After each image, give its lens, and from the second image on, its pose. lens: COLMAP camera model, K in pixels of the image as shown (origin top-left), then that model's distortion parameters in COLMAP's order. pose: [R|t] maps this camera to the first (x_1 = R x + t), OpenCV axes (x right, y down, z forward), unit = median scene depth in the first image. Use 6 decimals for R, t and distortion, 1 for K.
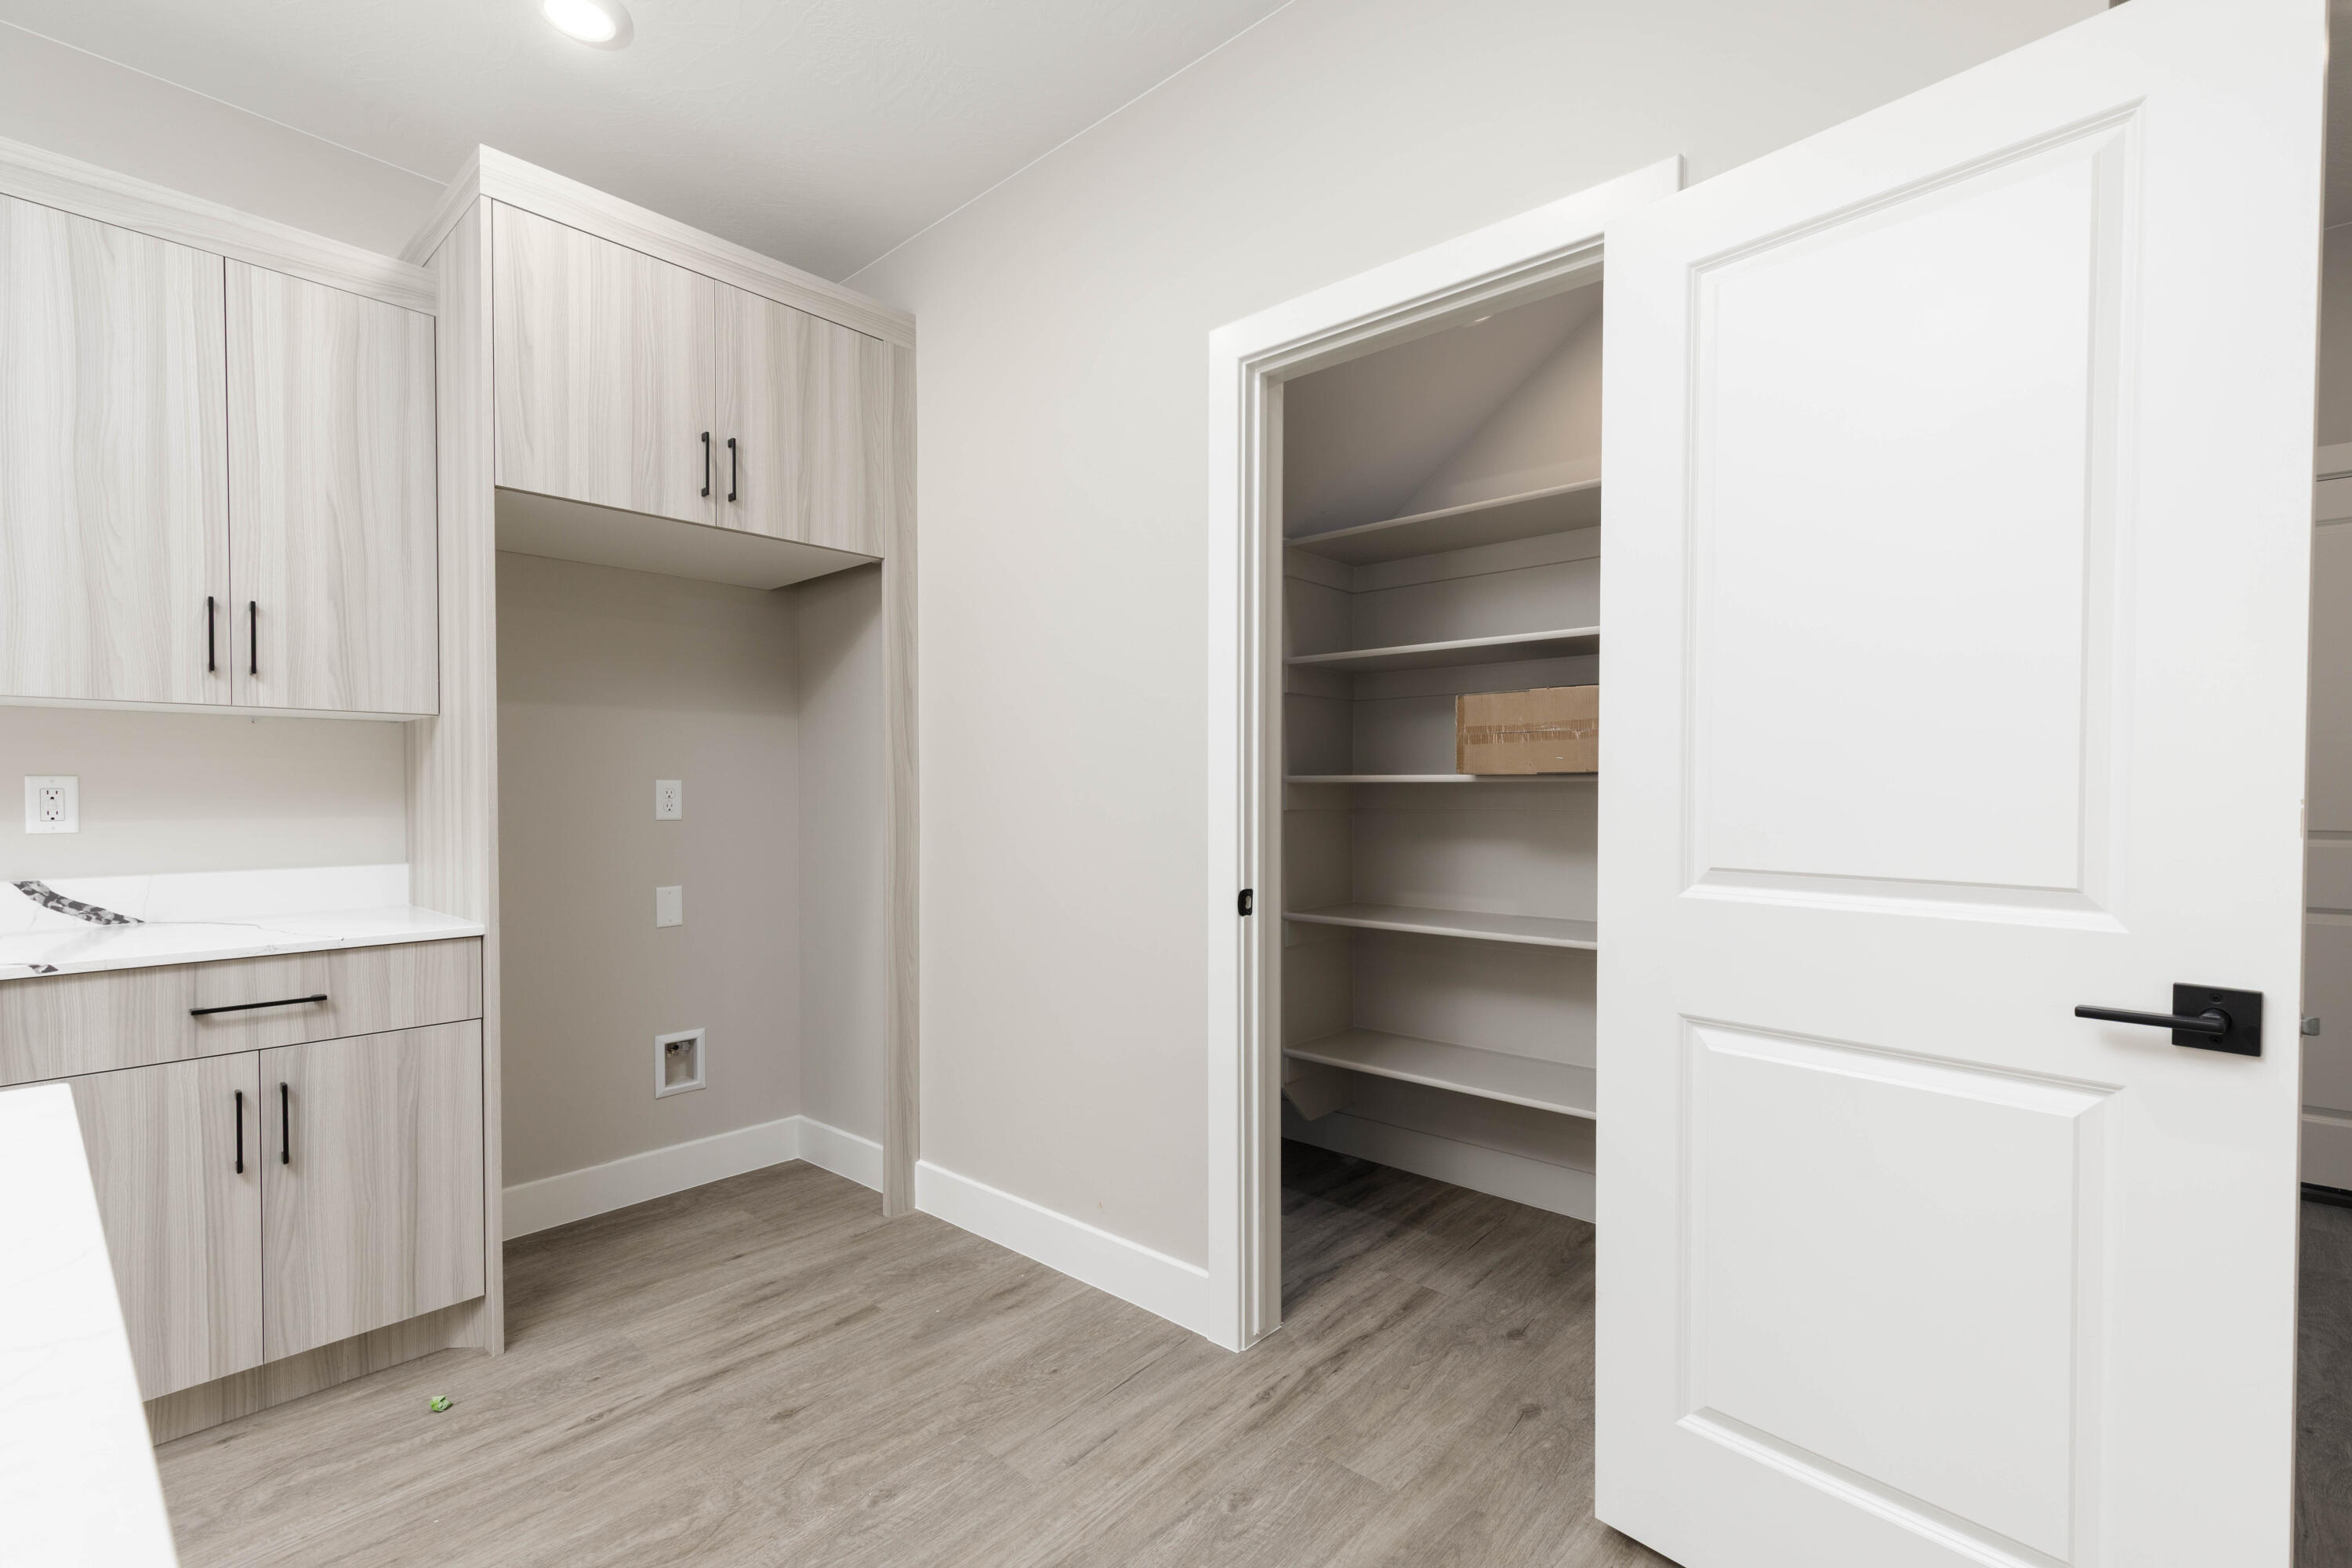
lens RADIAL K [[1049.2, 0, 1187.9], [0, 1049.2, 806.5], [0, 0, 1]] dist [0.008054, -0.002444]
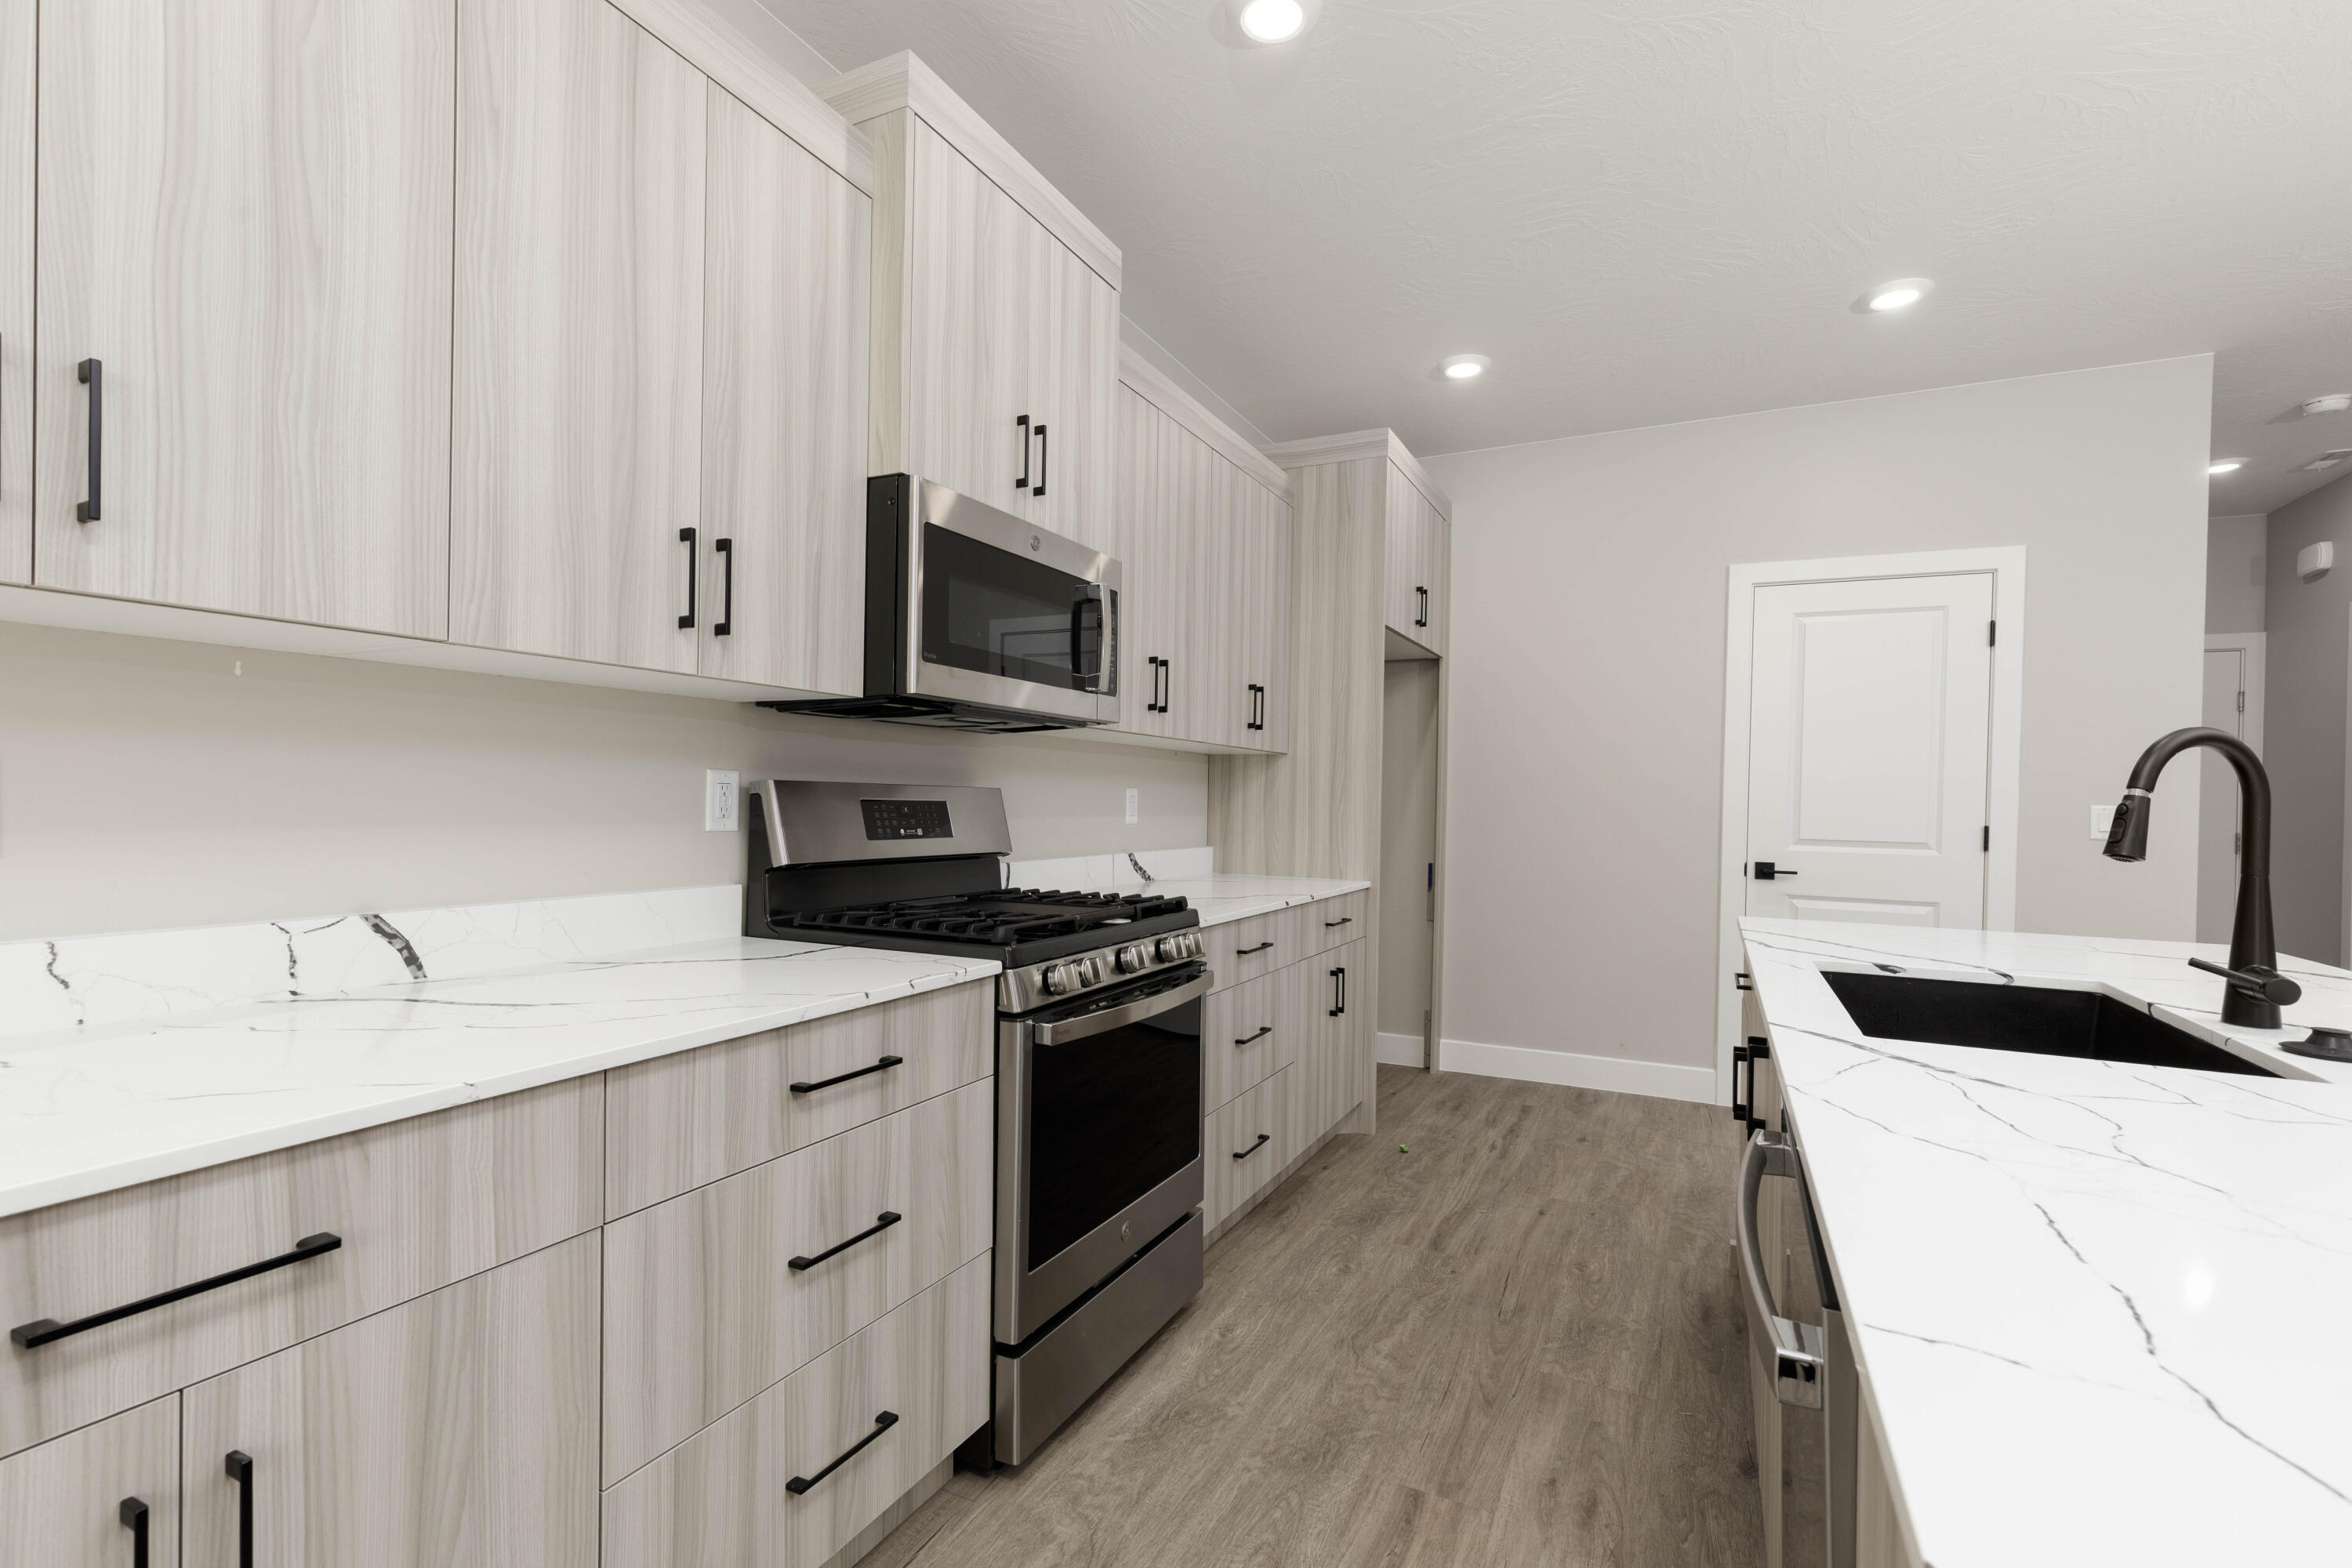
lens RADIAL K [[1049.2, 0, 1190.2], [0, 1049.2, 805.7], [0, 0, 1]] dist [0.008054, -0.002444]
pose [[0.963249, 0.017819, 0.268019, -1.427933], [-0.015904, 0.999830, -0.009314, 0.011548], [-0.268139, 0.004709, 0.963369, -0.561720]]
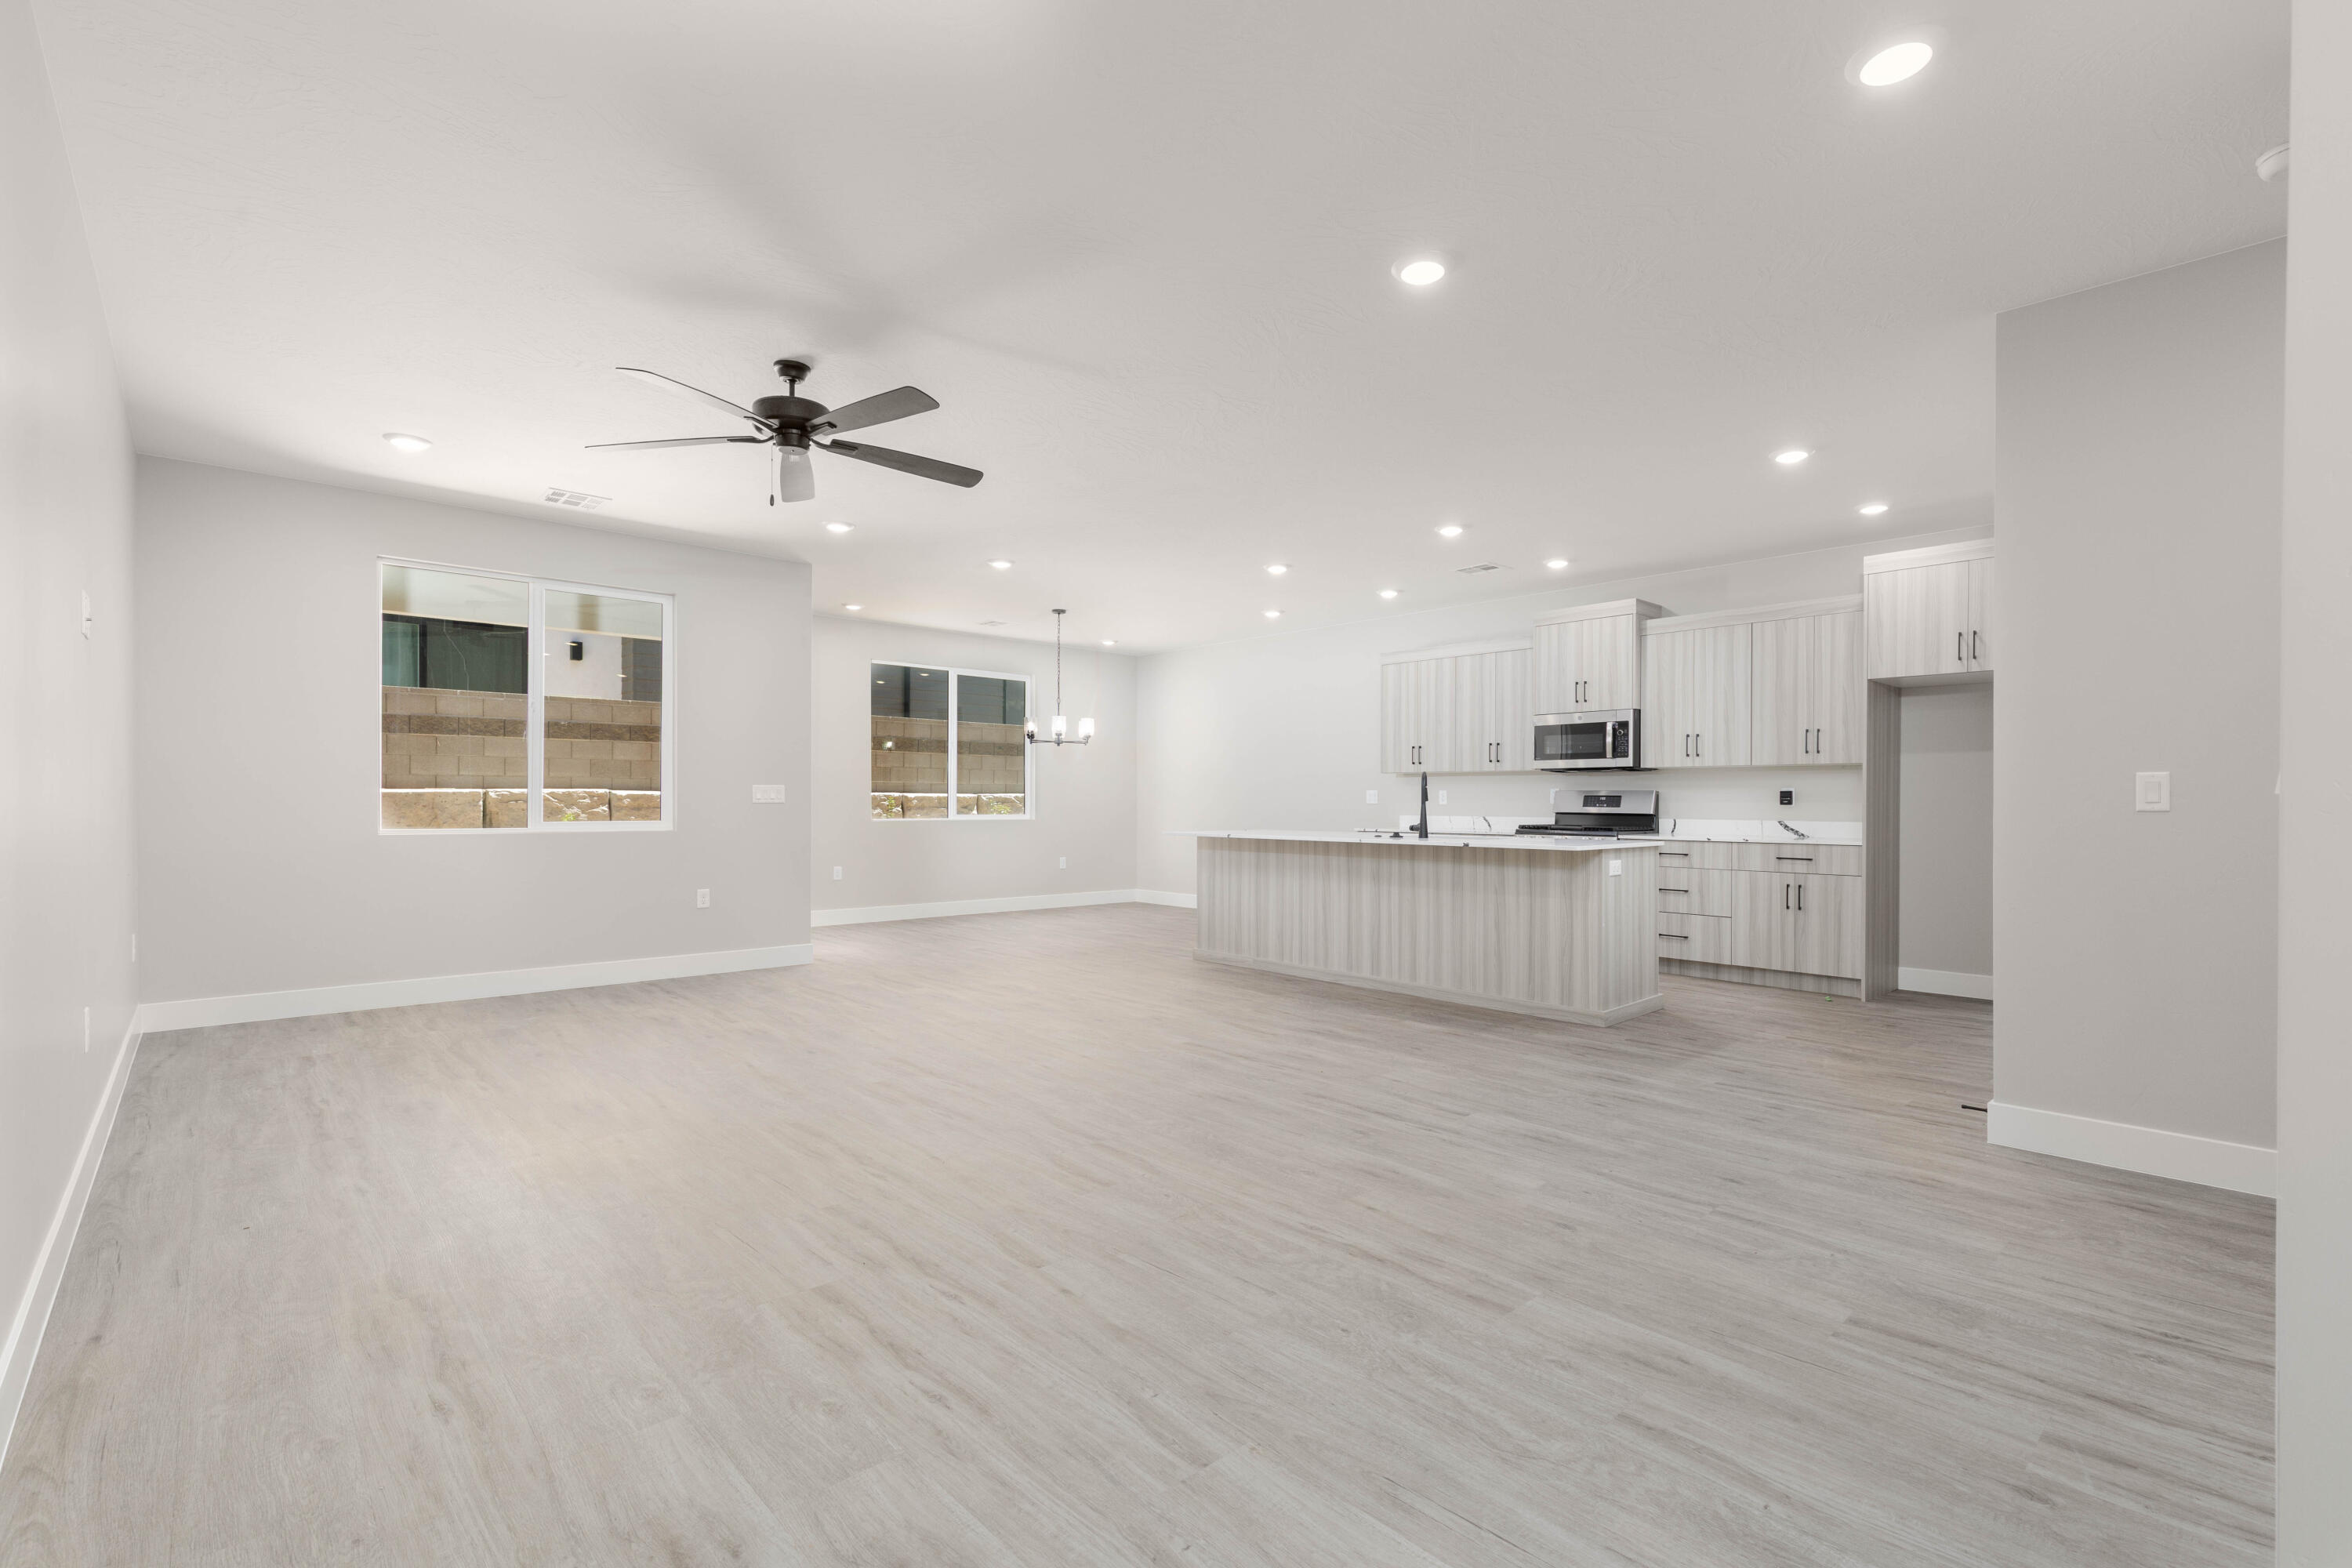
lens RADIAL K [[1049.2, 0, 1187.2], [0, 1049.2, 795.7], [0, 0, 1]] dist [0.008054, -0.002444]
pose [[-0.102778, -0.004045, -0.994696, 2.235232], [-0.020447, 0.999789, -0.001953, 0.037245], [0.994494, 0.020138, -0.102839, -0.458745]]
